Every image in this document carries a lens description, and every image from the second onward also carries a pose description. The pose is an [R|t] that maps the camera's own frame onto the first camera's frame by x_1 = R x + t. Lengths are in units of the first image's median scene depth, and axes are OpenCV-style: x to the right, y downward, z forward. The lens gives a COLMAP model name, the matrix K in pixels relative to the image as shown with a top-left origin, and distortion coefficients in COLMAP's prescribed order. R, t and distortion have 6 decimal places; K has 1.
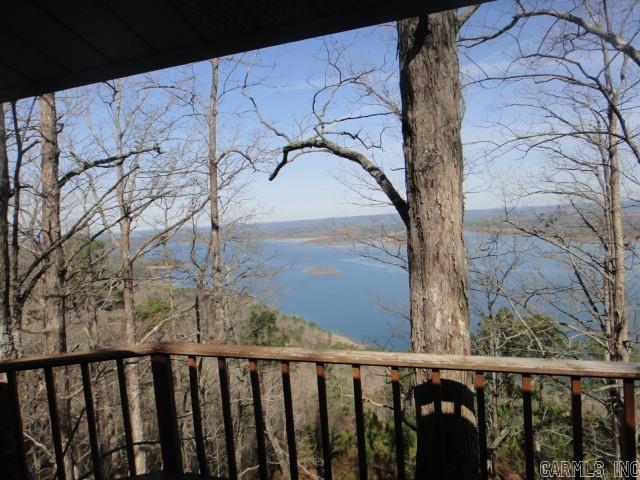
lens RADIAL K [[460.4, 0, 323.2], [0, 460.4, 236.8], [0, 0, 1]] dist [0.003799, -0.003560]
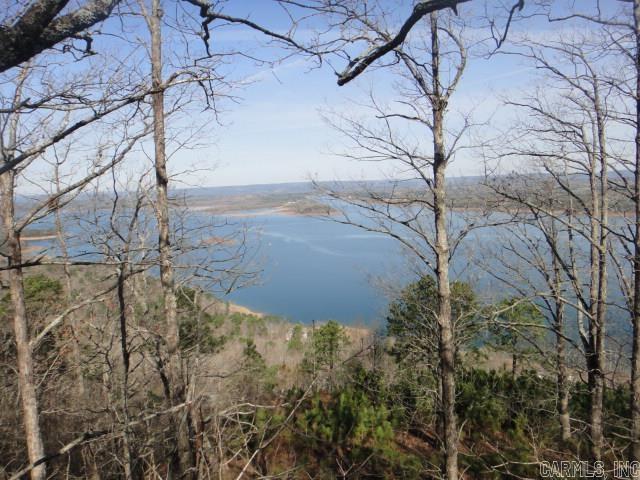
lens RADIAL K [[460.4, 0, 323.2], [0, 460.4, 236.8], [0, 0, 1]] dist [0.003799, -0.003560]
pose [[0.974793, -0.007002, 0.223001, -0.104246], [-0.008037, 0.997757, 0.066460, 0.009990], [-0.222966, -0.066577, 0.972550, 0.176618]]
